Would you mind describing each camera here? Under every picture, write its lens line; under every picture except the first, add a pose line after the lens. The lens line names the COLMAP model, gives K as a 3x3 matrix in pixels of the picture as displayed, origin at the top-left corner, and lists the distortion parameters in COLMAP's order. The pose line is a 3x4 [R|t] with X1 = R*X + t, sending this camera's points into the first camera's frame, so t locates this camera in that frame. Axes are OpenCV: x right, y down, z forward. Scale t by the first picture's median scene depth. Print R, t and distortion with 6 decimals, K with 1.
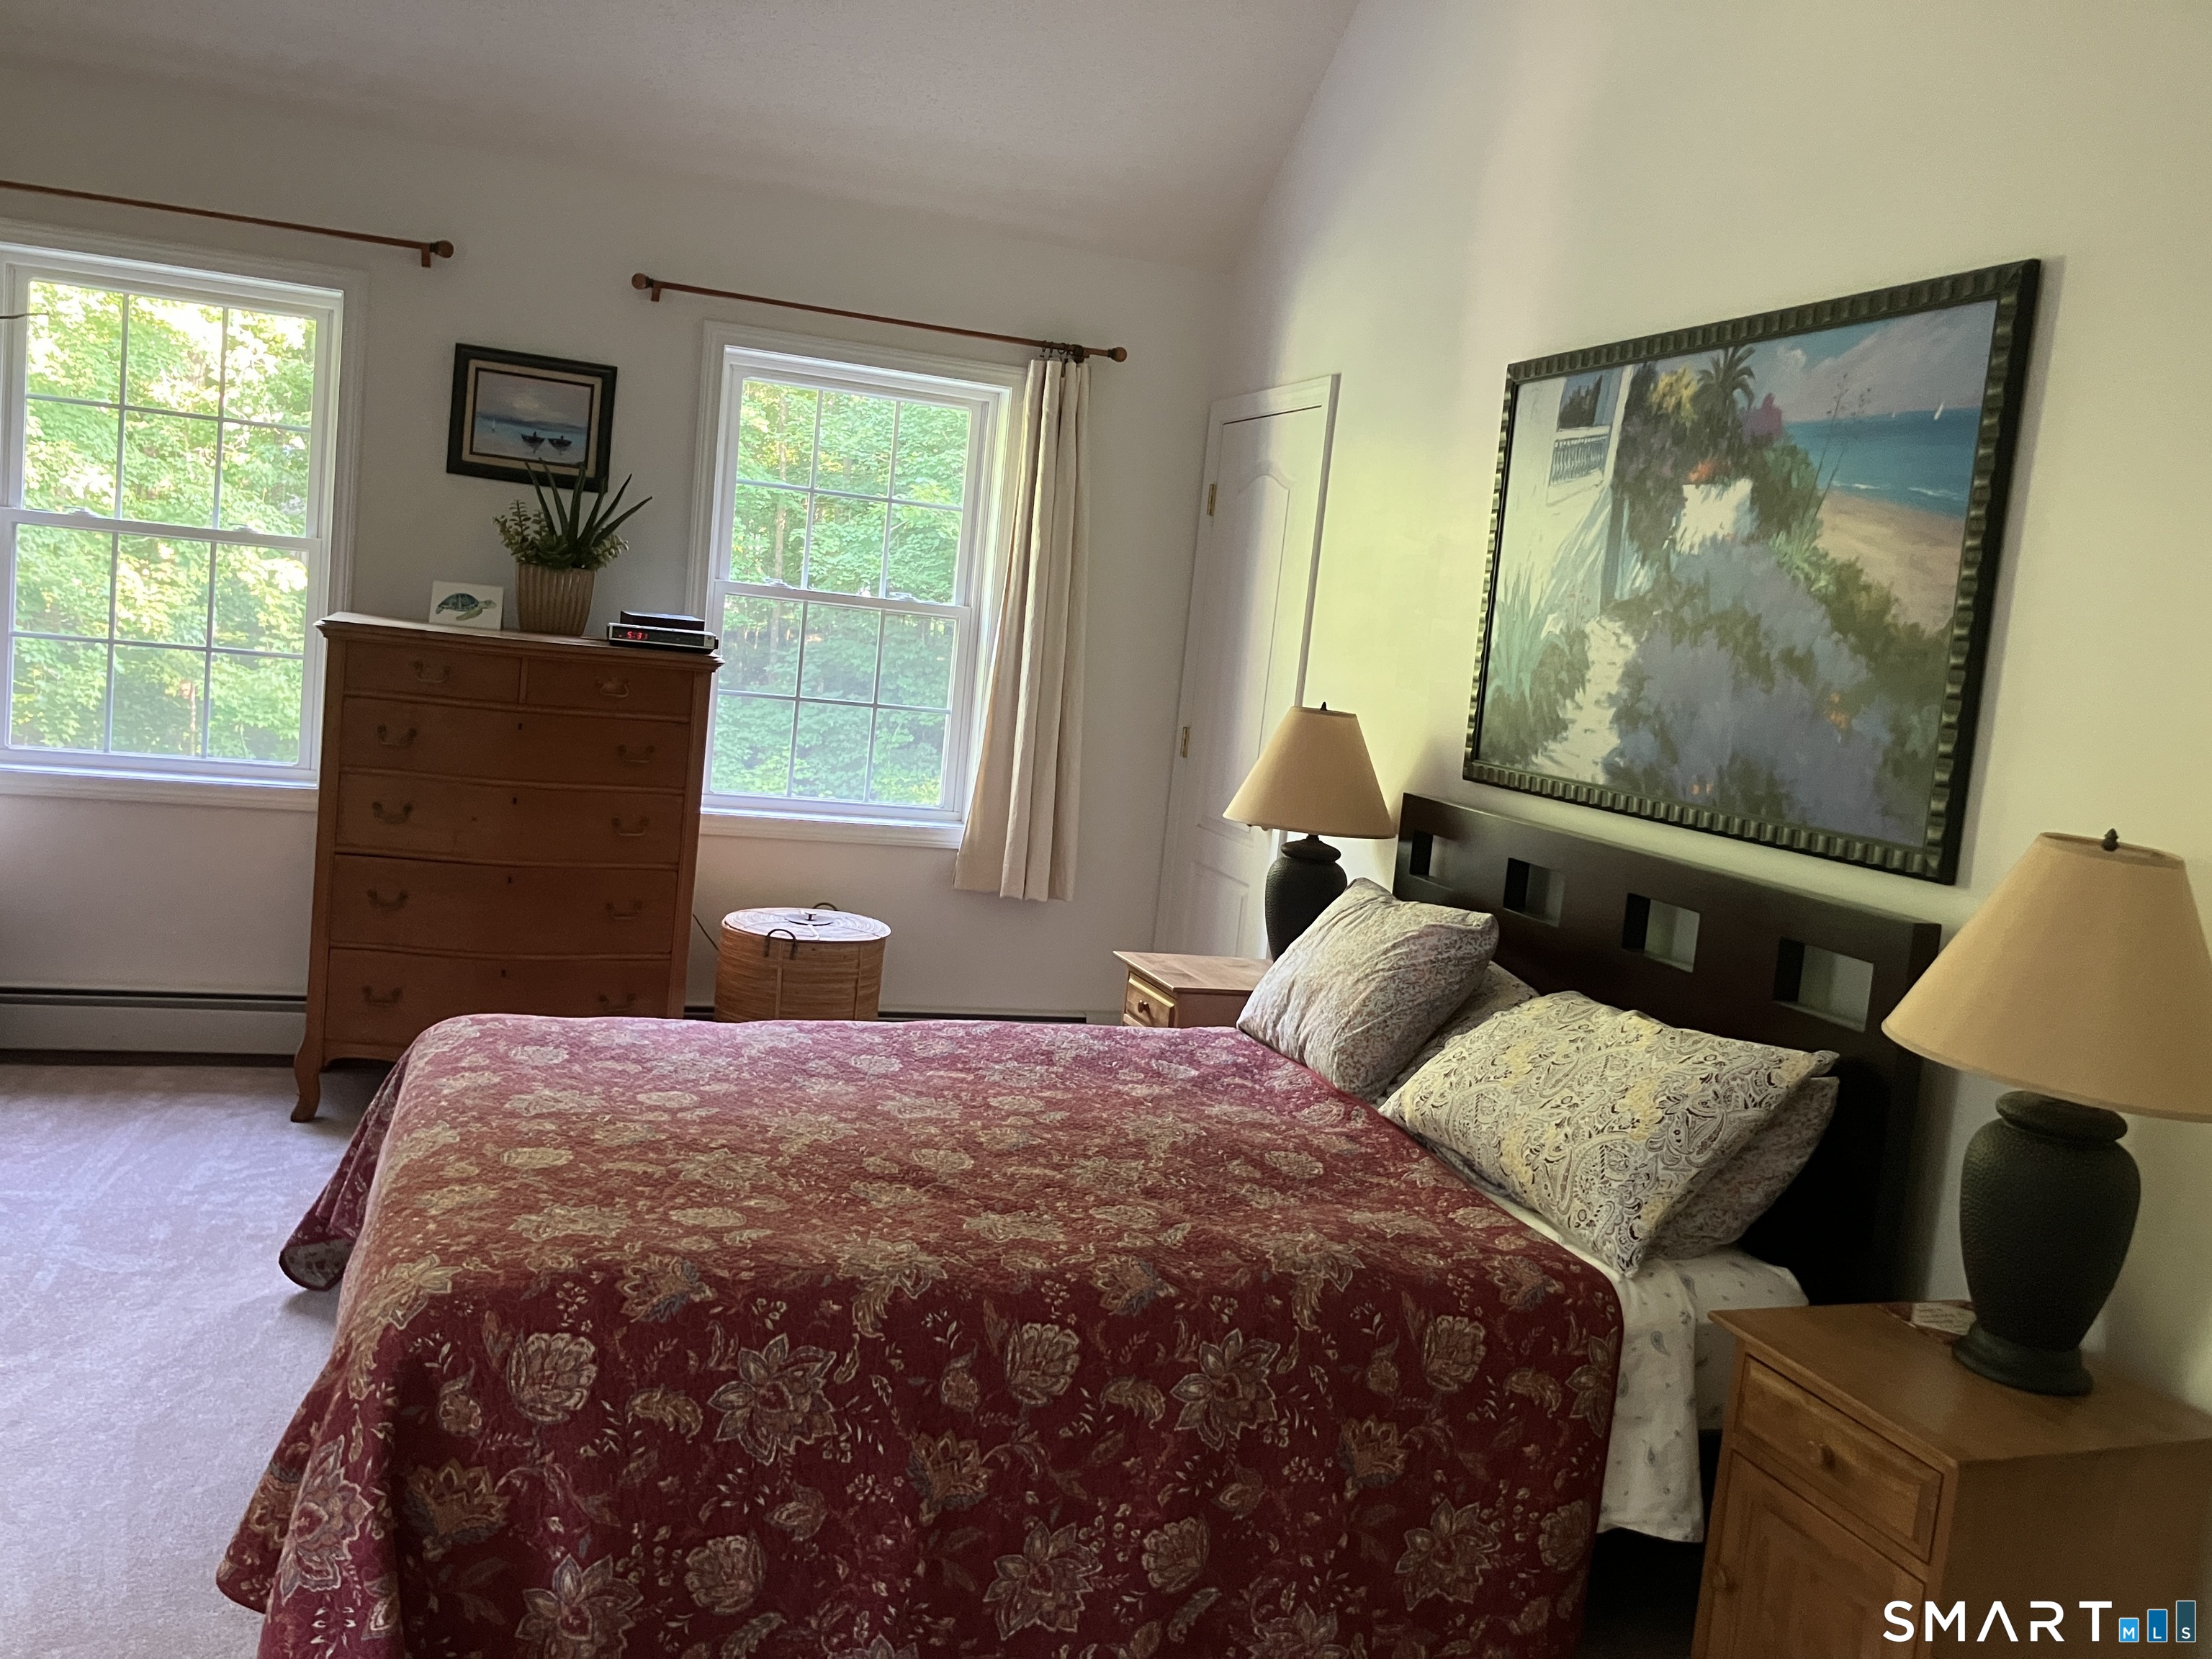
lens RADIAL K [[1826.0, 0, 1121.6], [0, 1826.0, 819.1], [0, 0, 1]] dist [0.157437, -0.205211]
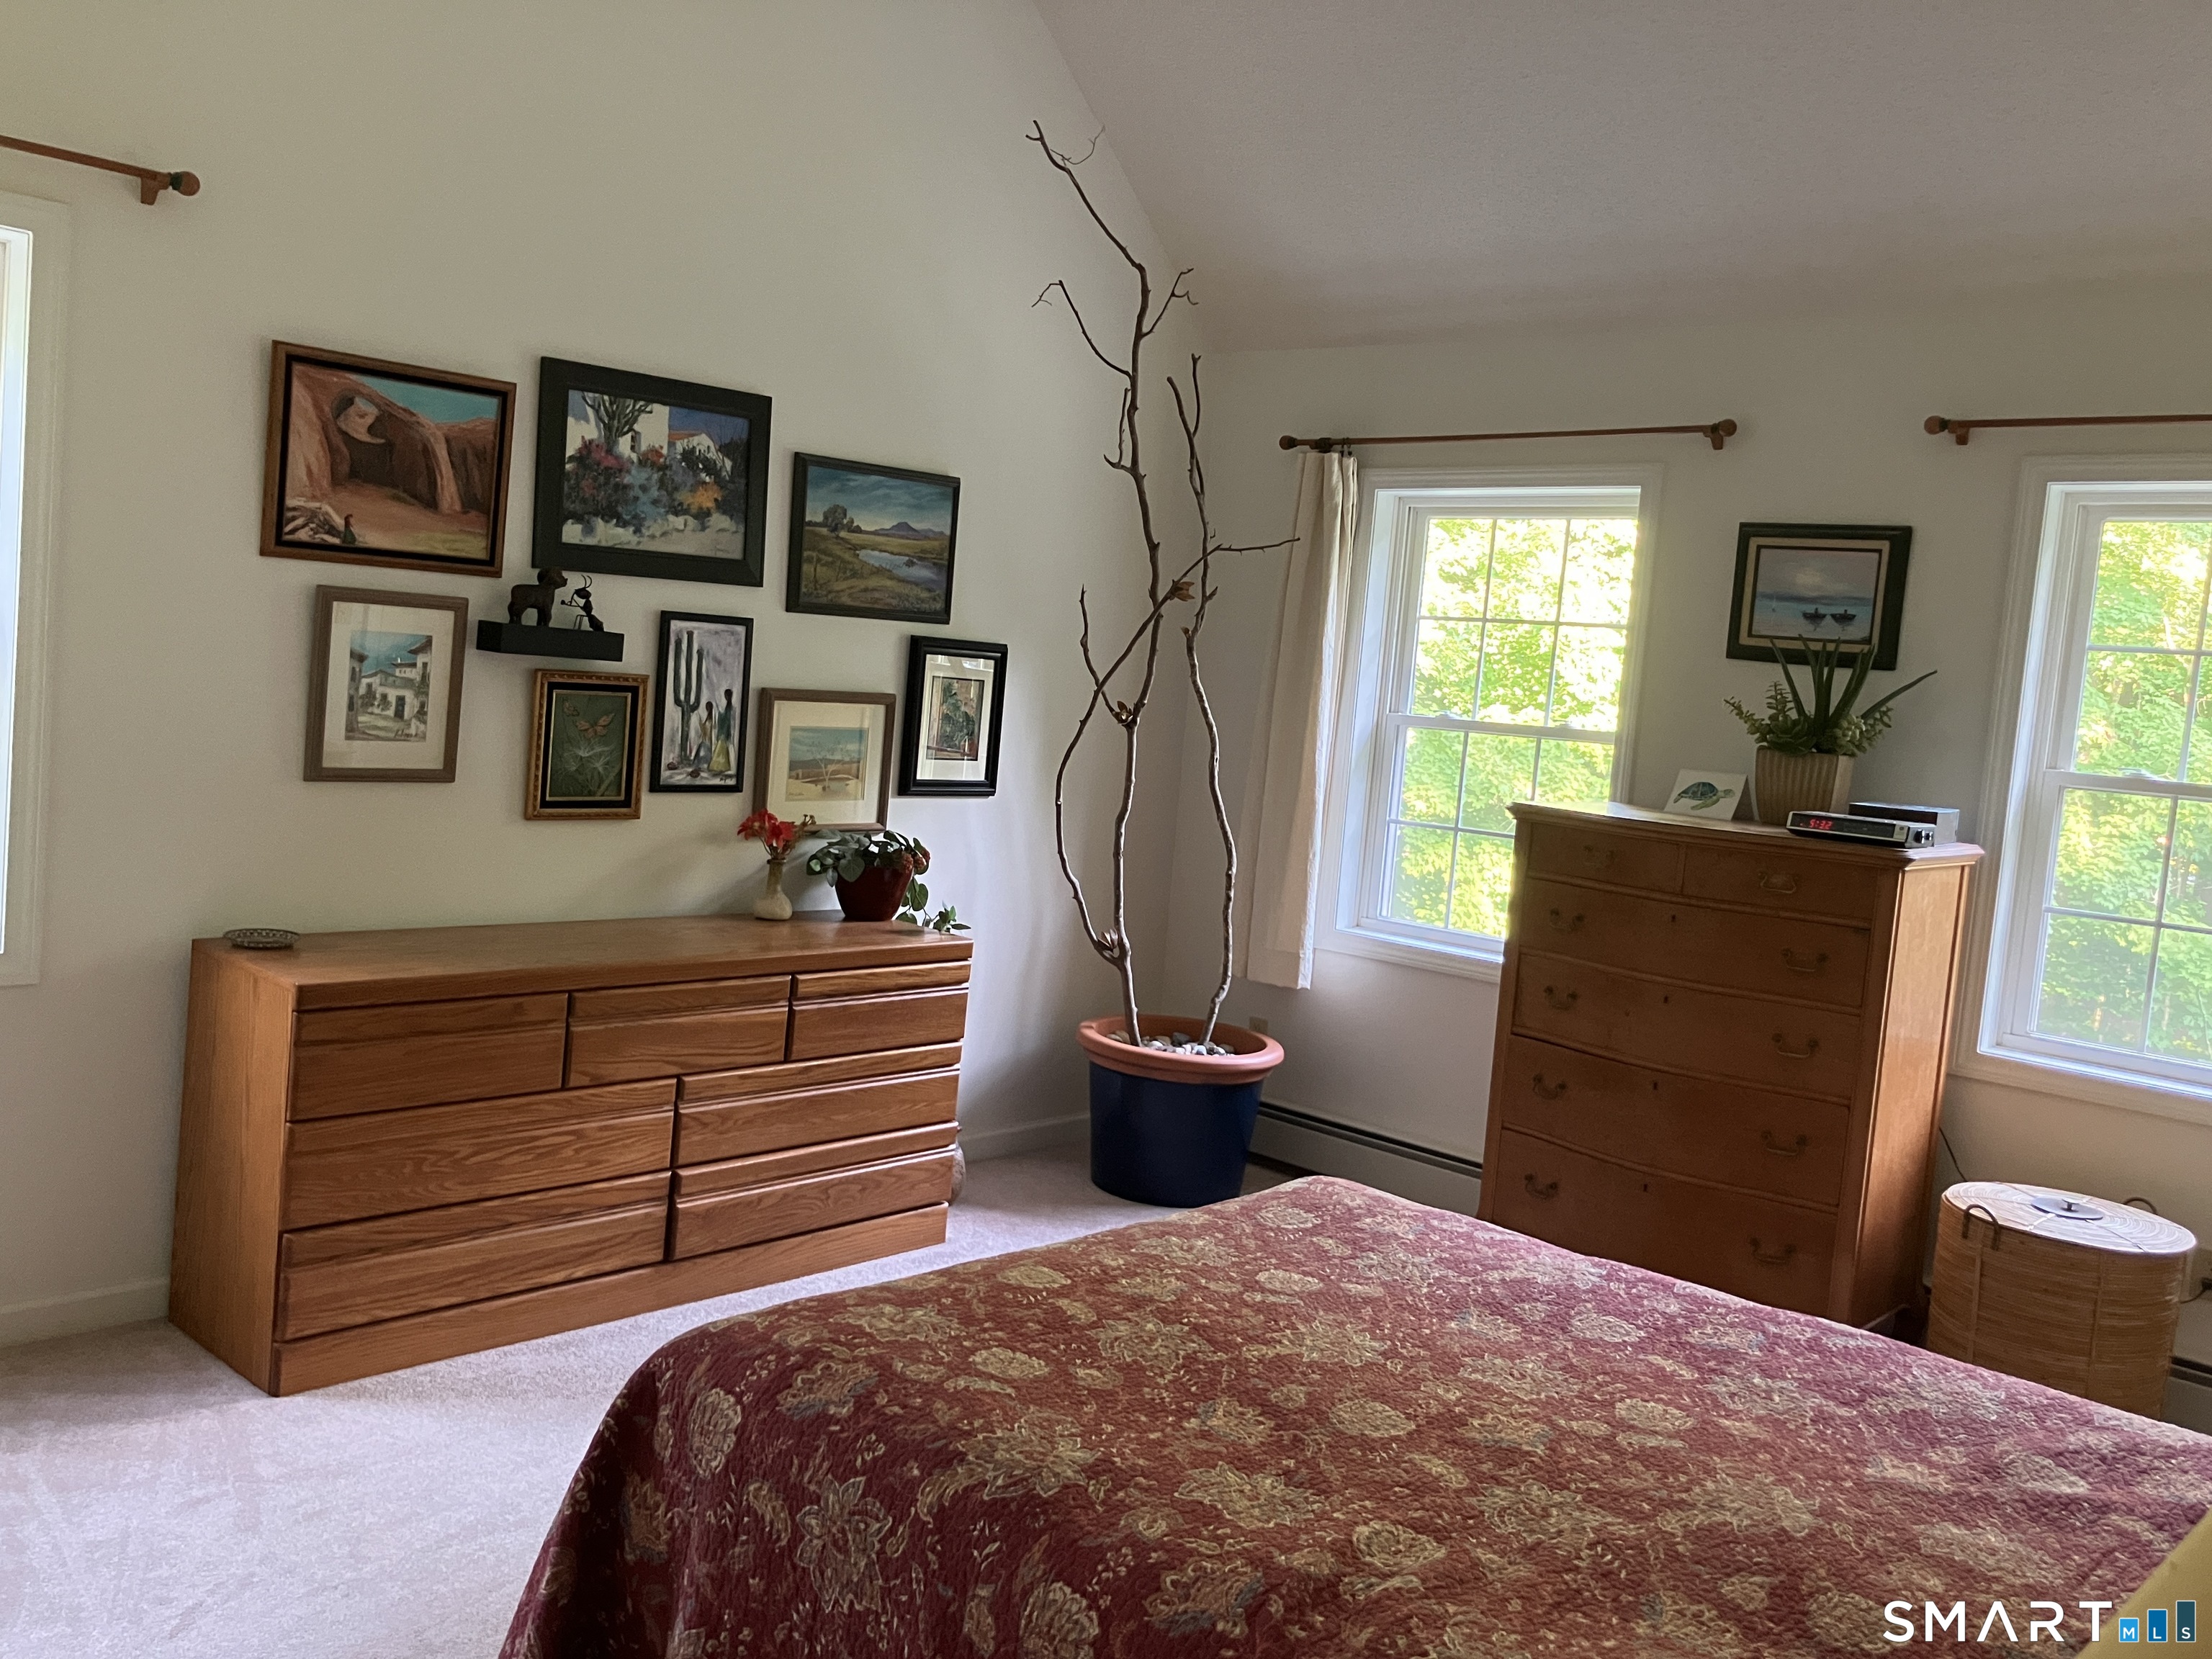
lens RADIAL K [[1873.0, 0, 1106.0], [0, 1873.0, 829.5], [0, 0, 1]] dist [0.035978, 0.001230]
pose [[0.510511, 0.018468, -0.859673, 0.330213], [-0.136328, 0.988862, -0.059714, 0.000155], [0.848995, 0.147682, 0.507343, 0.286237]]
